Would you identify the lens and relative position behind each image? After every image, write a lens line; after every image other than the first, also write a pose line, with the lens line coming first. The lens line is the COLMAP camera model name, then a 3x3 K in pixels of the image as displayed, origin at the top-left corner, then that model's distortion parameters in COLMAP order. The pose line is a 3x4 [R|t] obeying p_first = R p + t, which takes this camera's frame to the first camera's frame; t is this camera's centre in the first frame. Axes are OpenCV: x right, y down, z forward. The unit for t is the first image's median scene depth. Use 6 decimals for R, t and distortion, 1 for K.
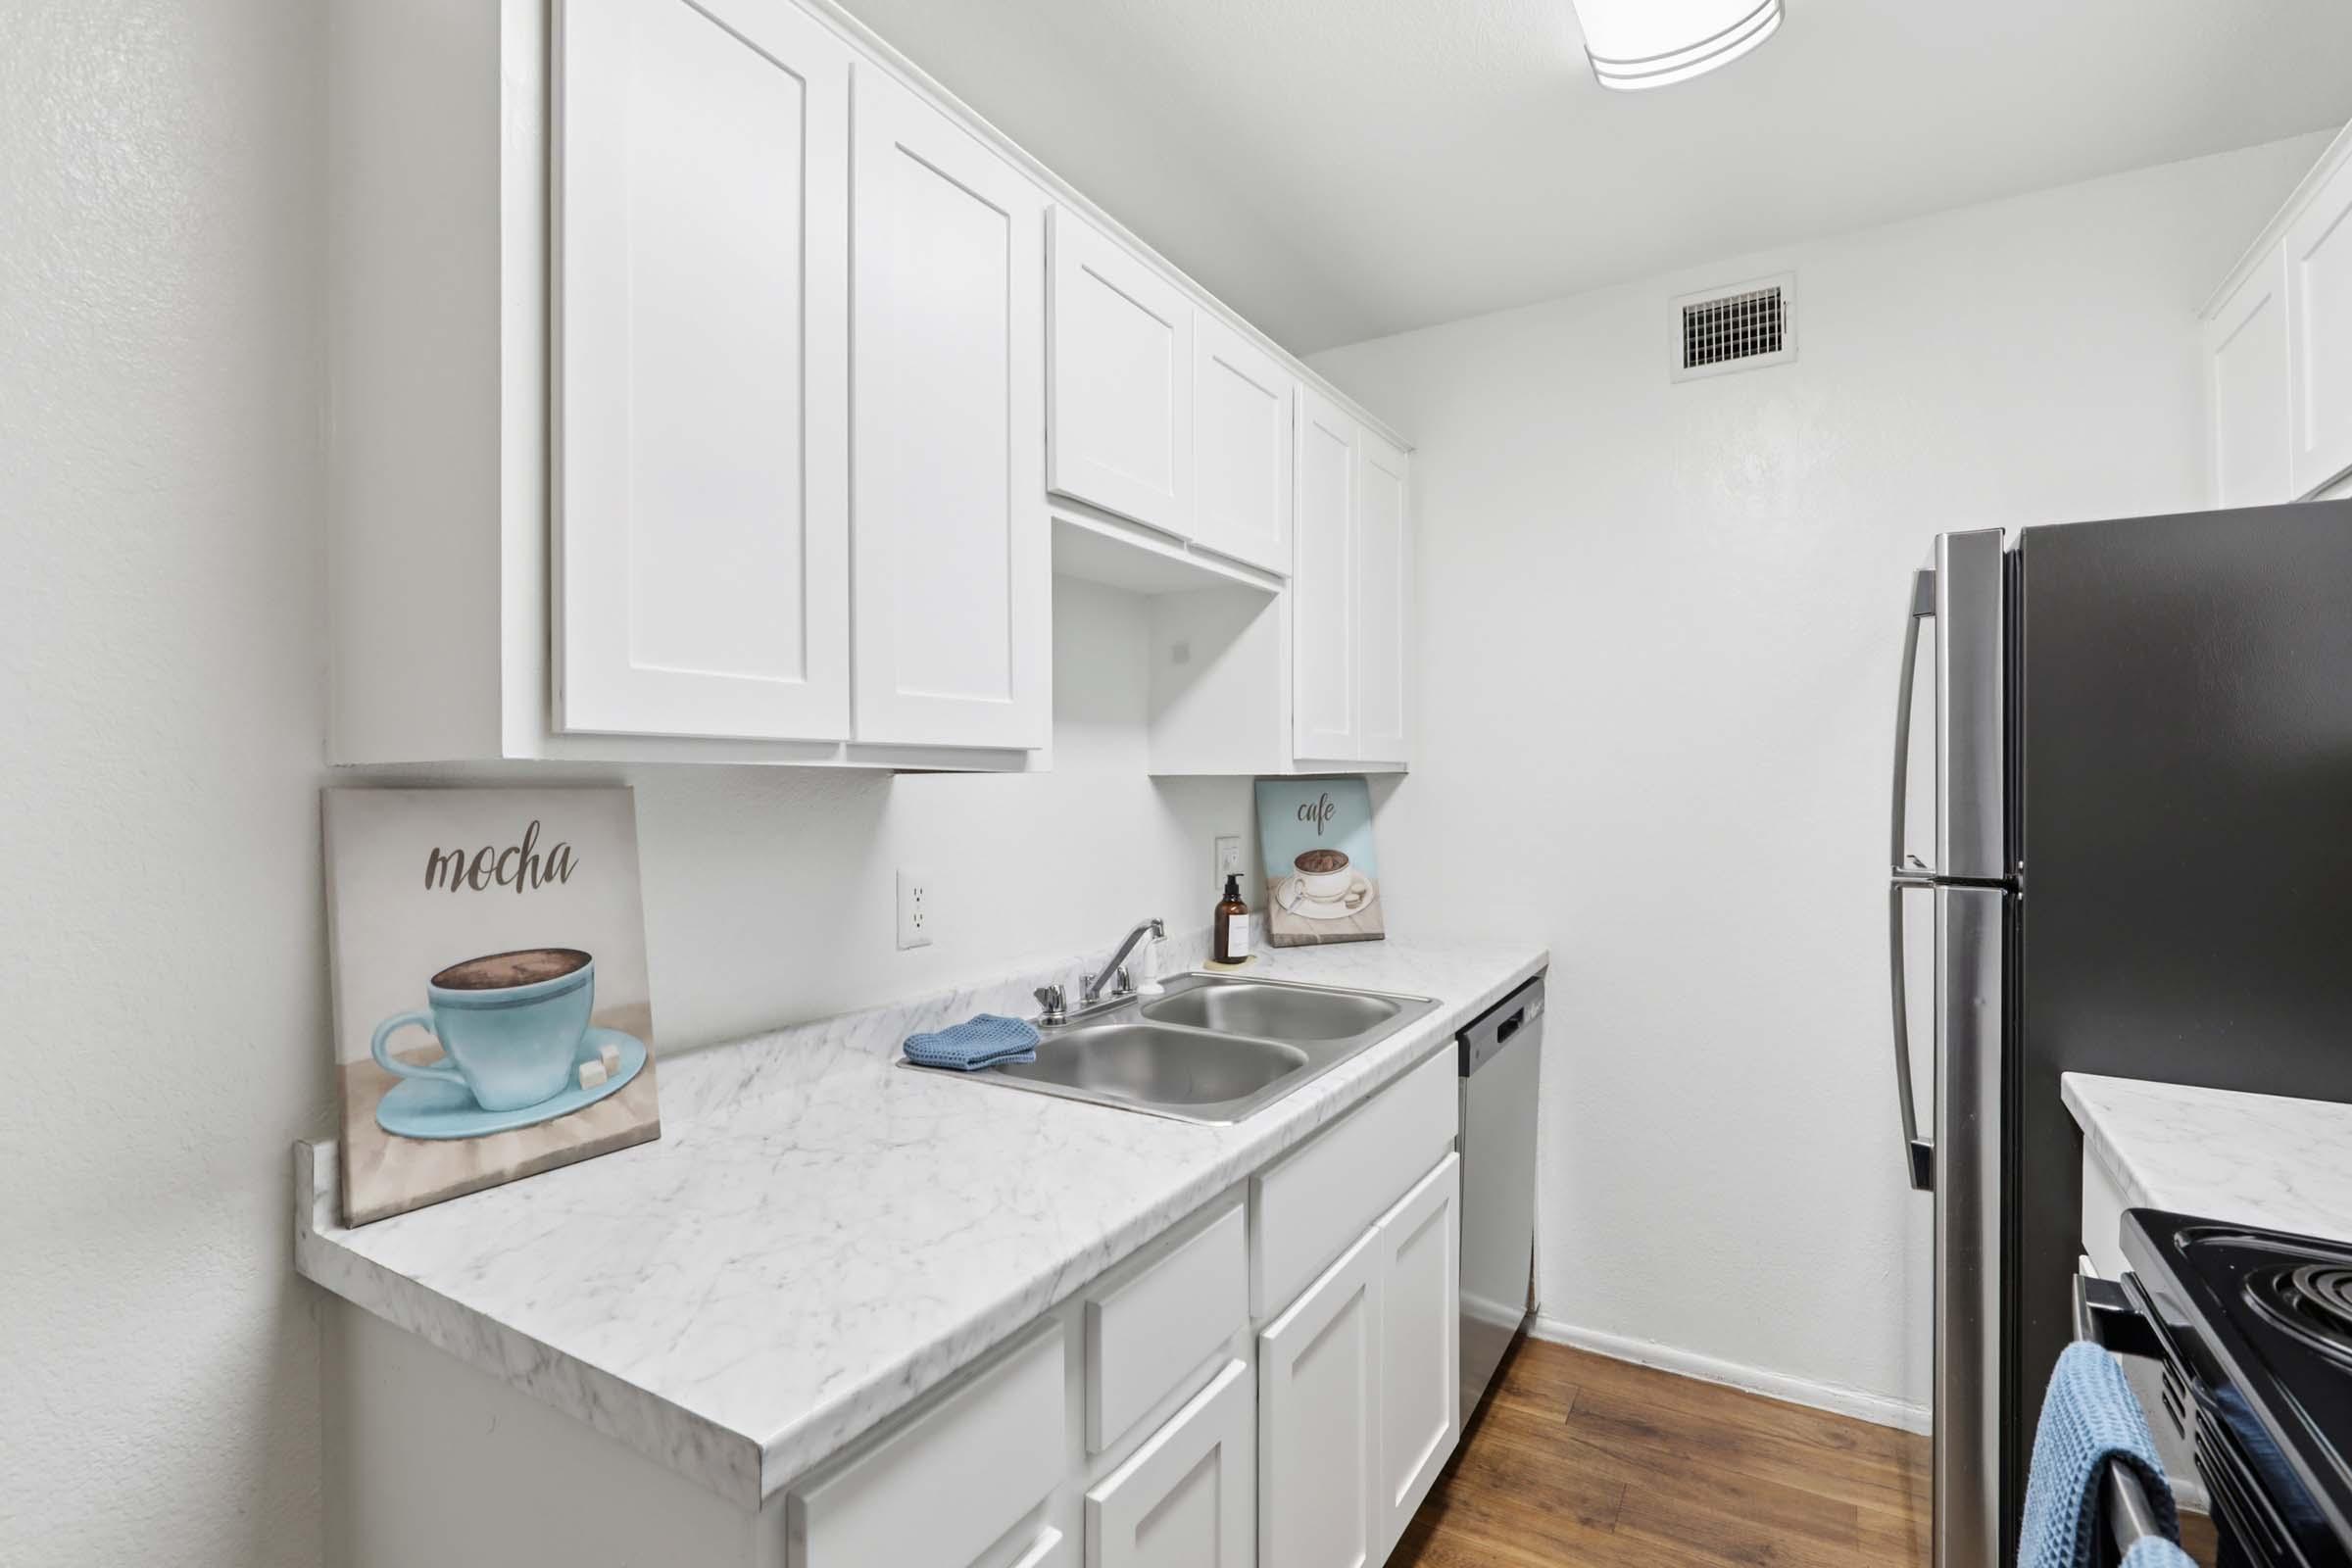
lens RADIAL K [[1085.1, 0, 1162.4], [0, 1085.1, 776.9], [0, 0, 1]] dist [0.000986, 0.000367]
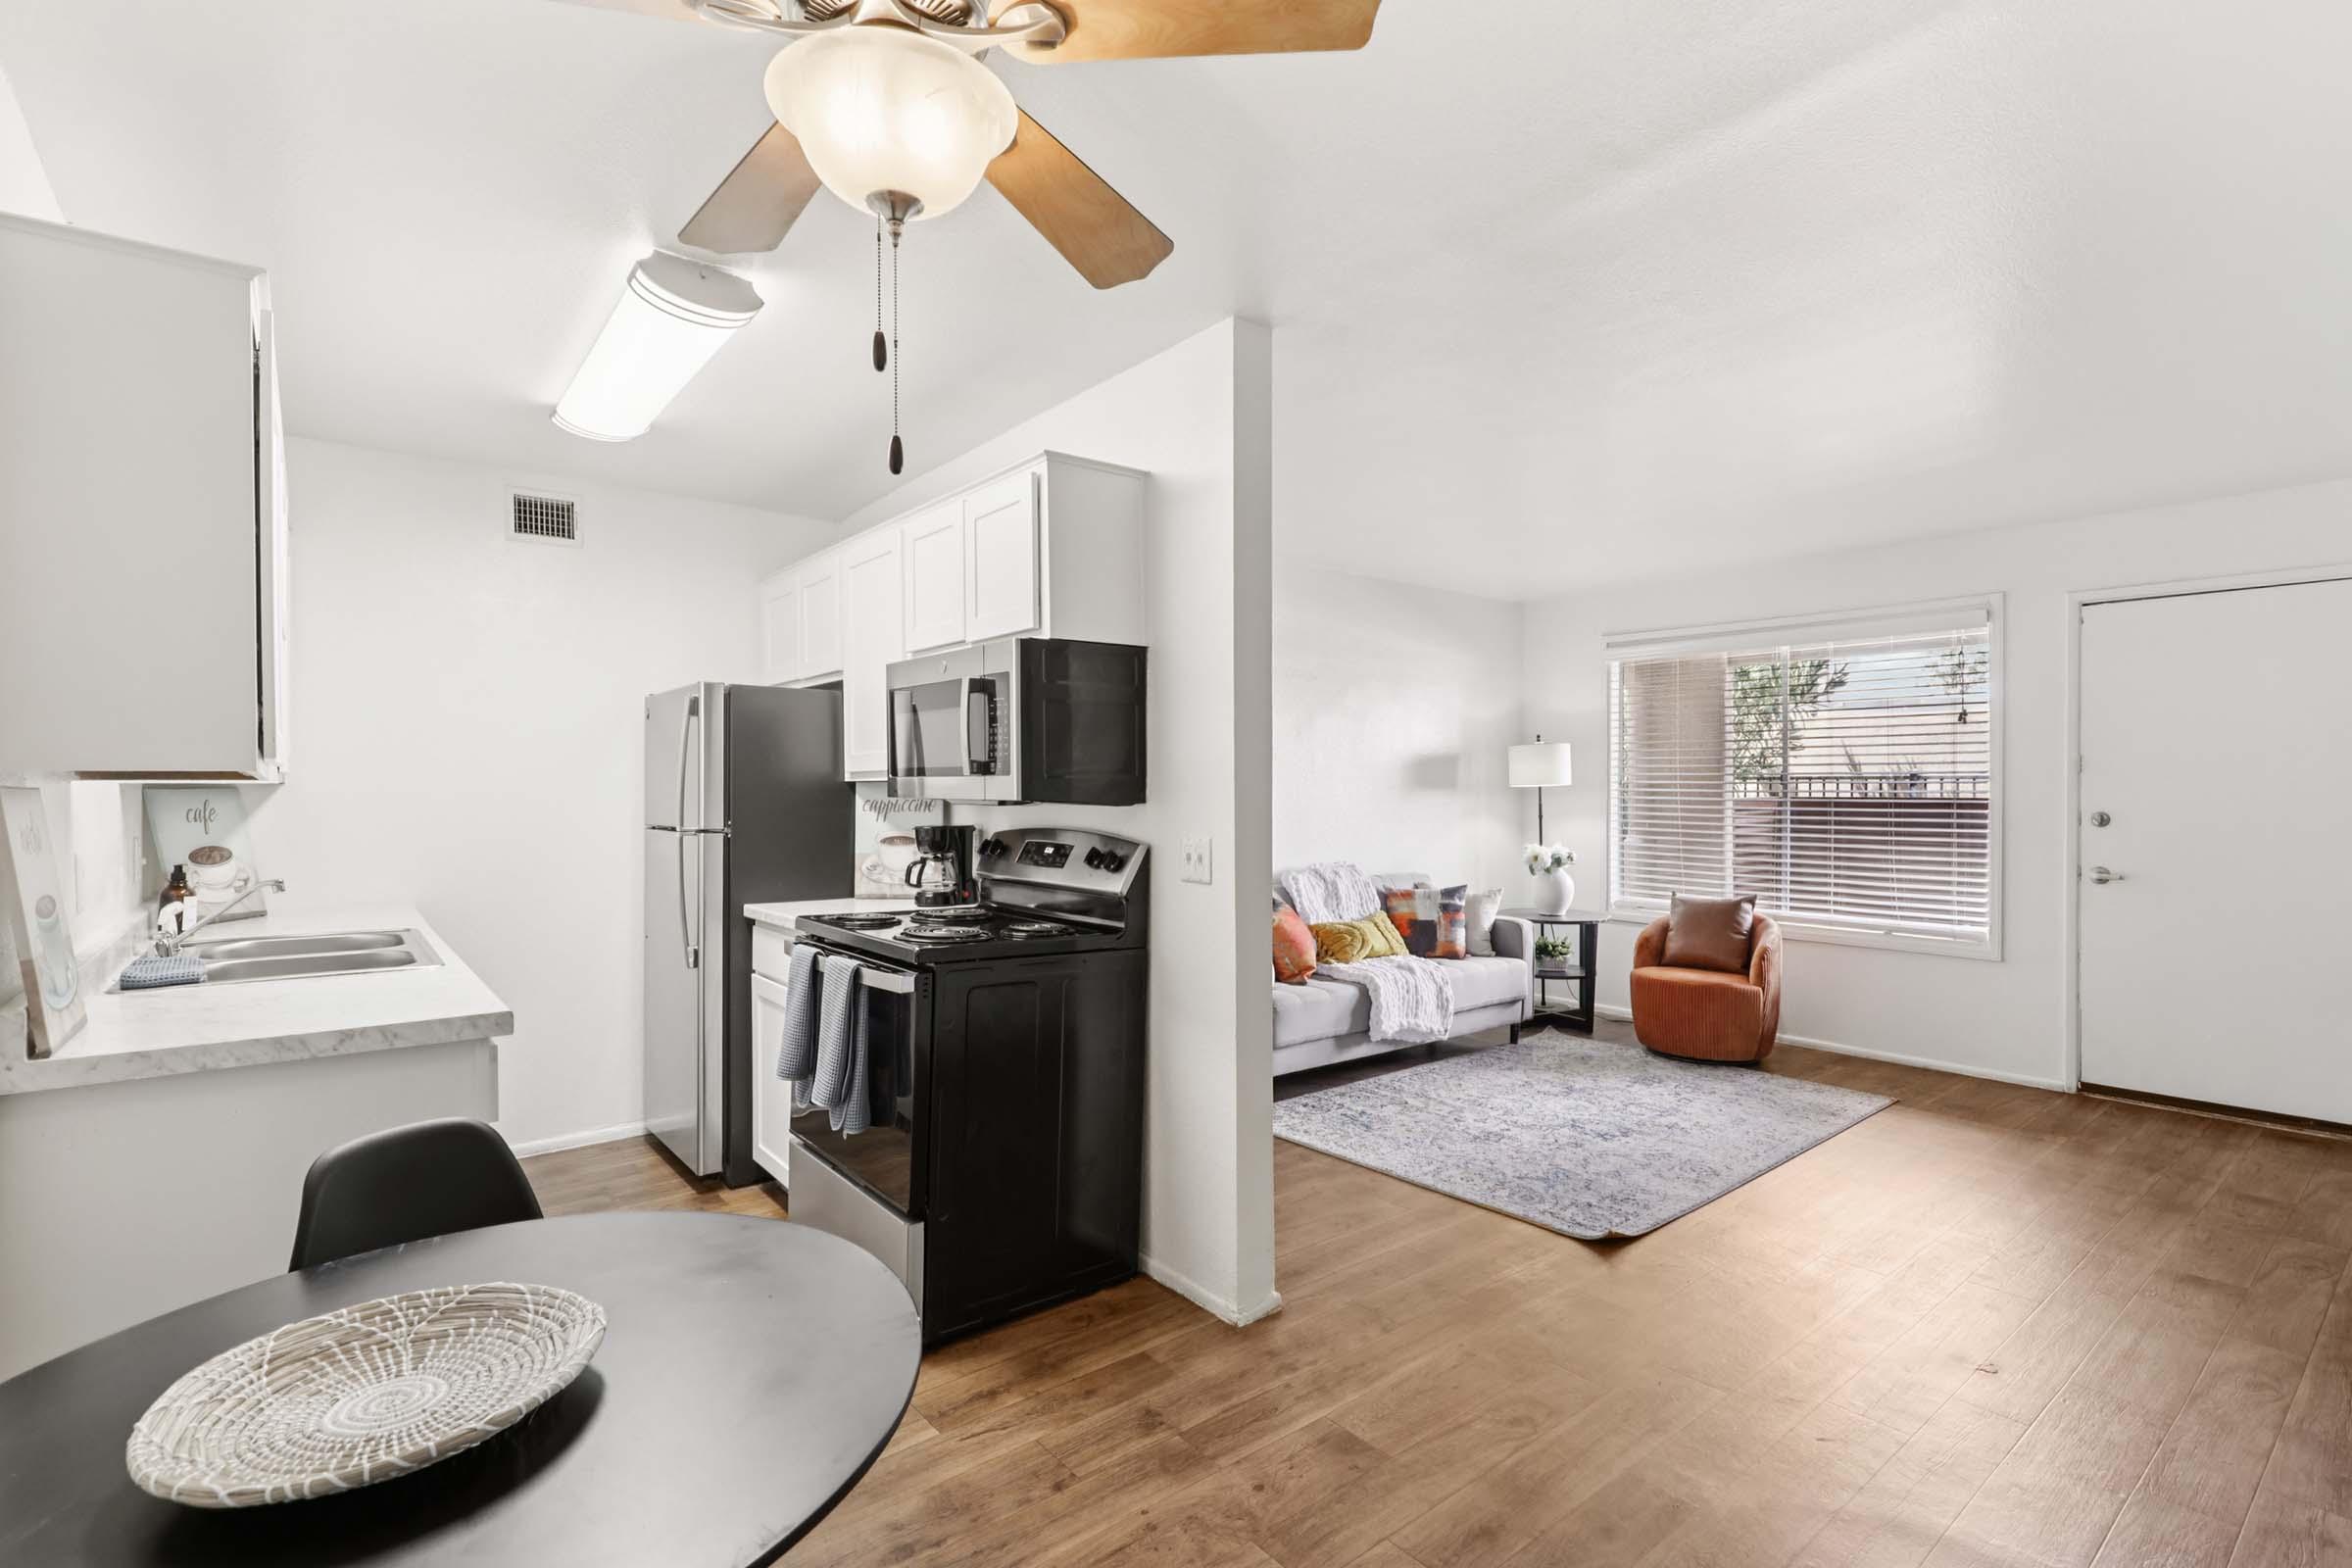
lens RADIAL K [[1085.1, 0, 1178.9], [0, 1085.1, 793.5], [0, 0, 1]] dist [0.000986, 0.000367]
pose [[0.337894, -0.000270, 0.941184, -0.855665], [-0.000541, 1.000000, 0.000481, 0.010326], [-0.941184, -0.000671, 0.337894, -0.571835]]
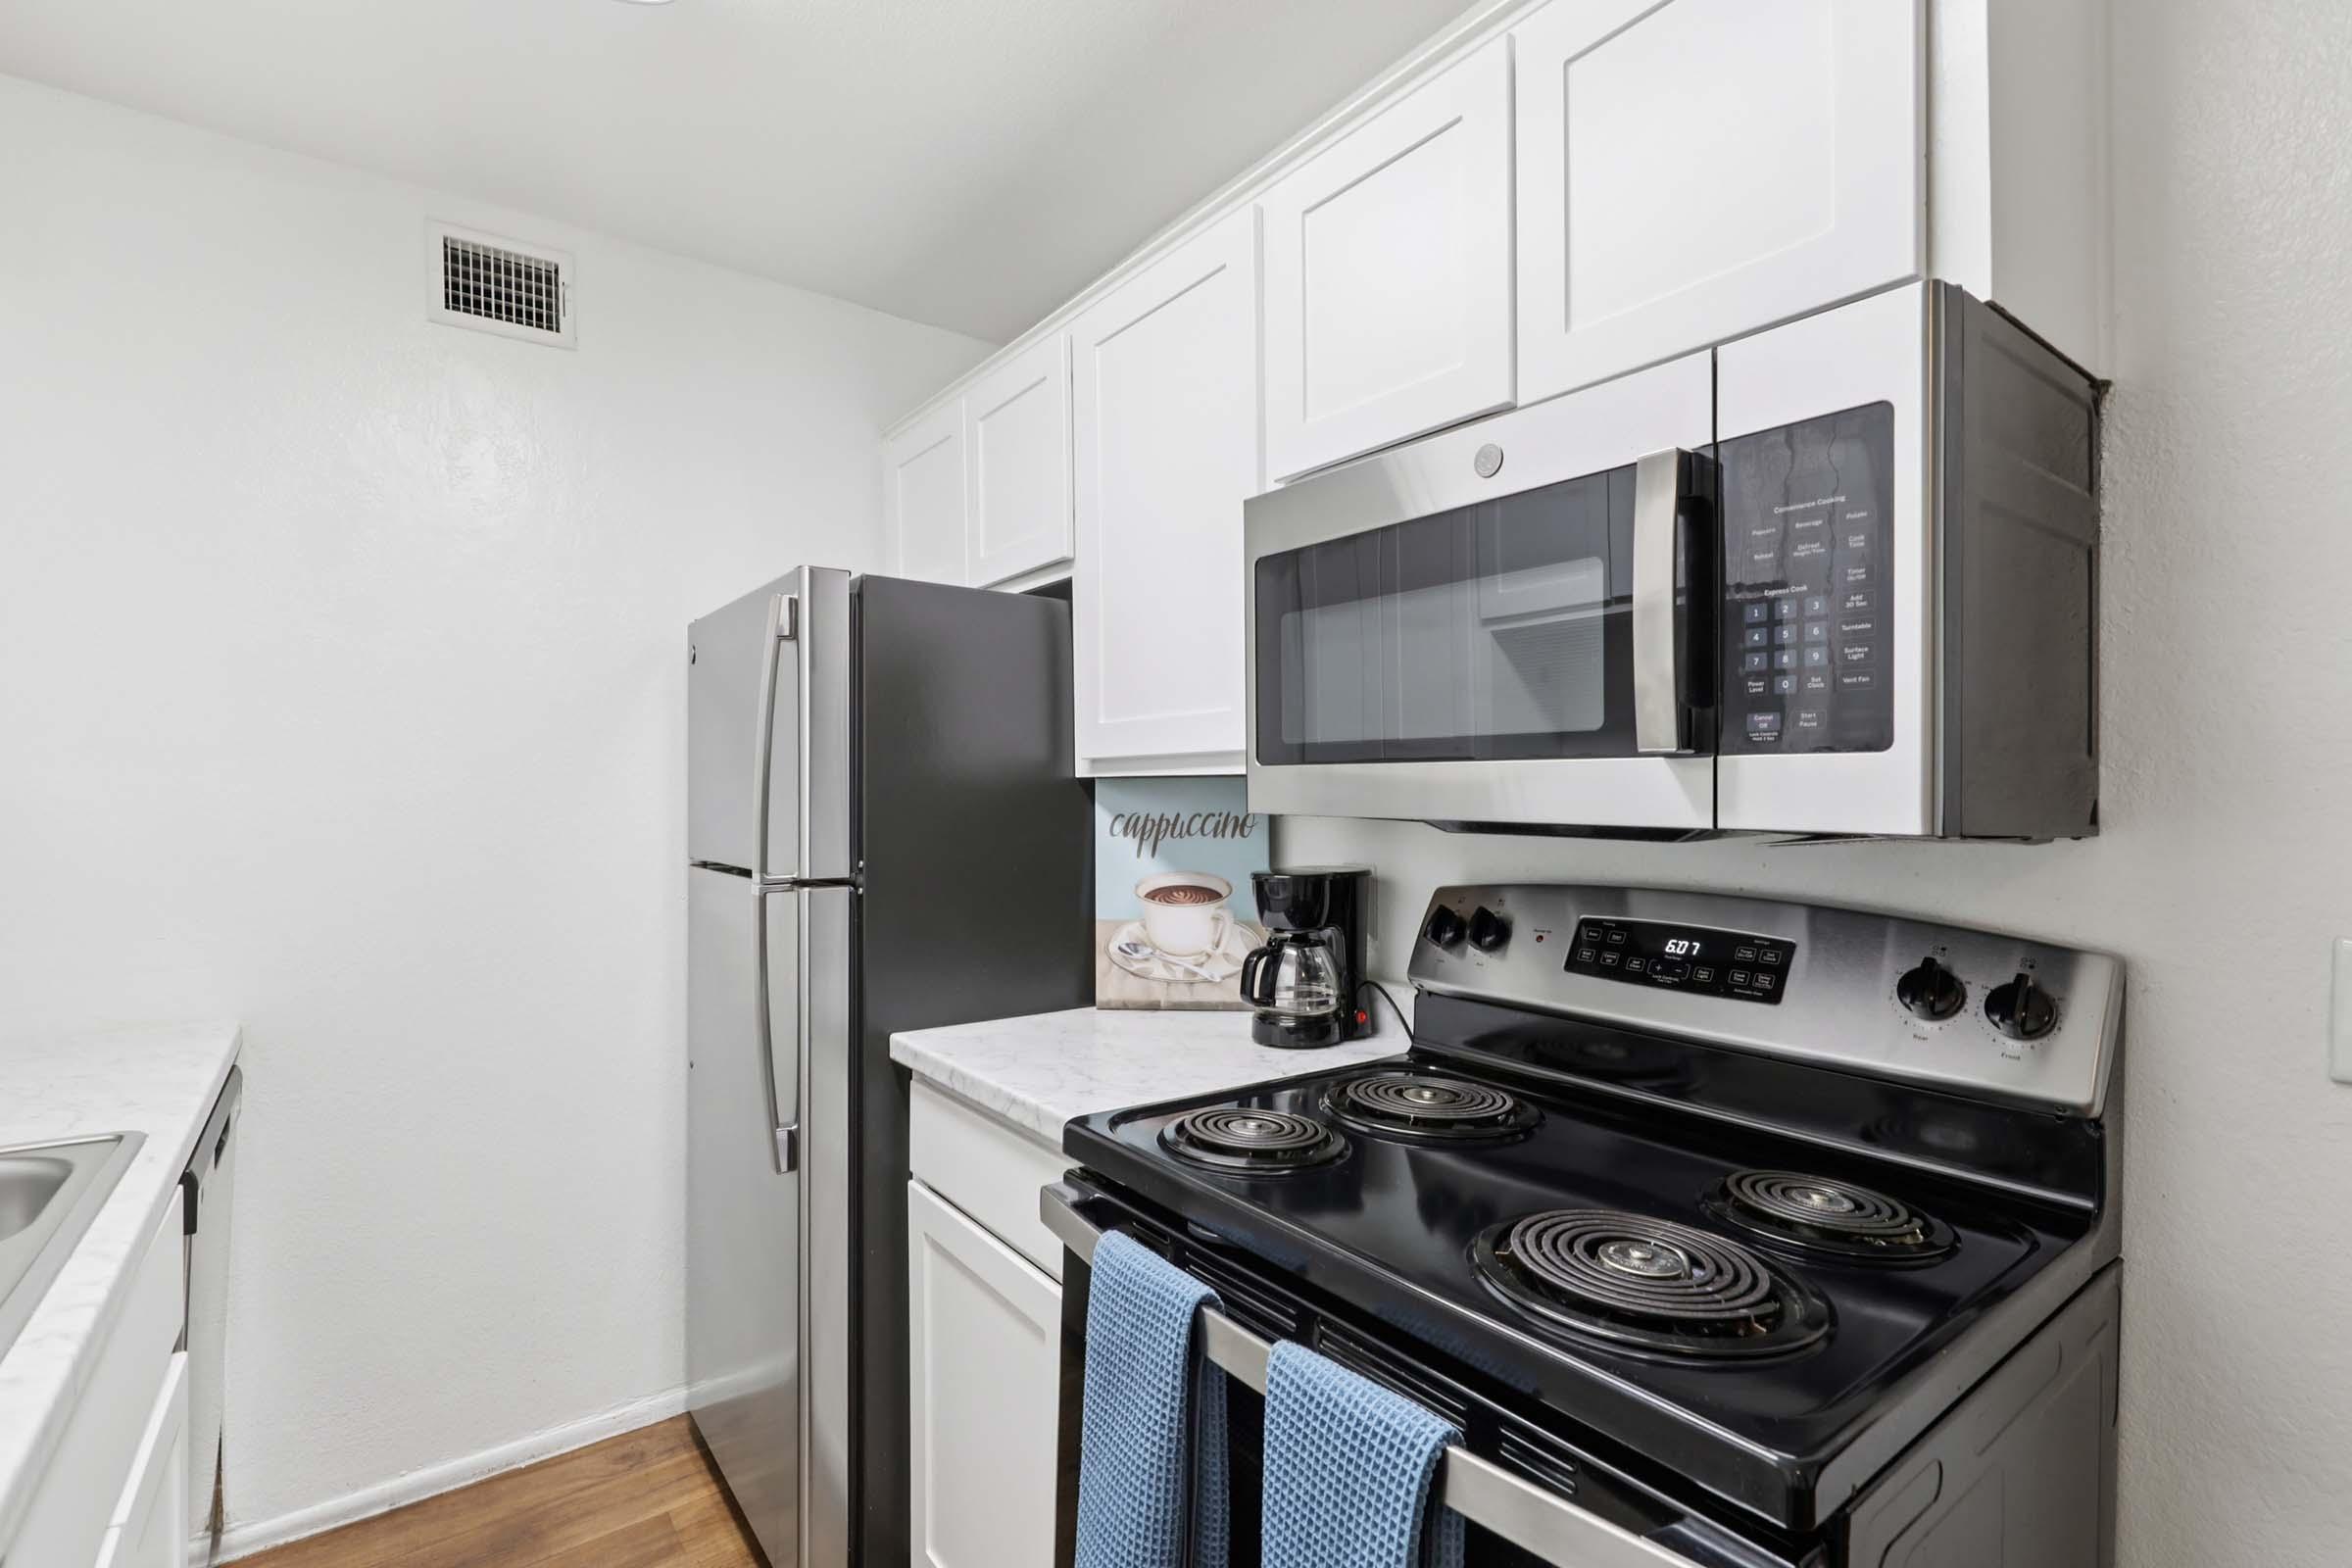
lens RADIAL K [[1085.1, 0, 1187.2], [0, 1085.1, 795.8], [0, 0, 1]] dist [0.000986, 0.000367]
pose [[0.372867, -0.004182, 0.927875, -0.114577], [0.001626, 0.999991, 0.003854, 0.003099], [-0.927883, 0.000072, 0.372871, 0.176907]]
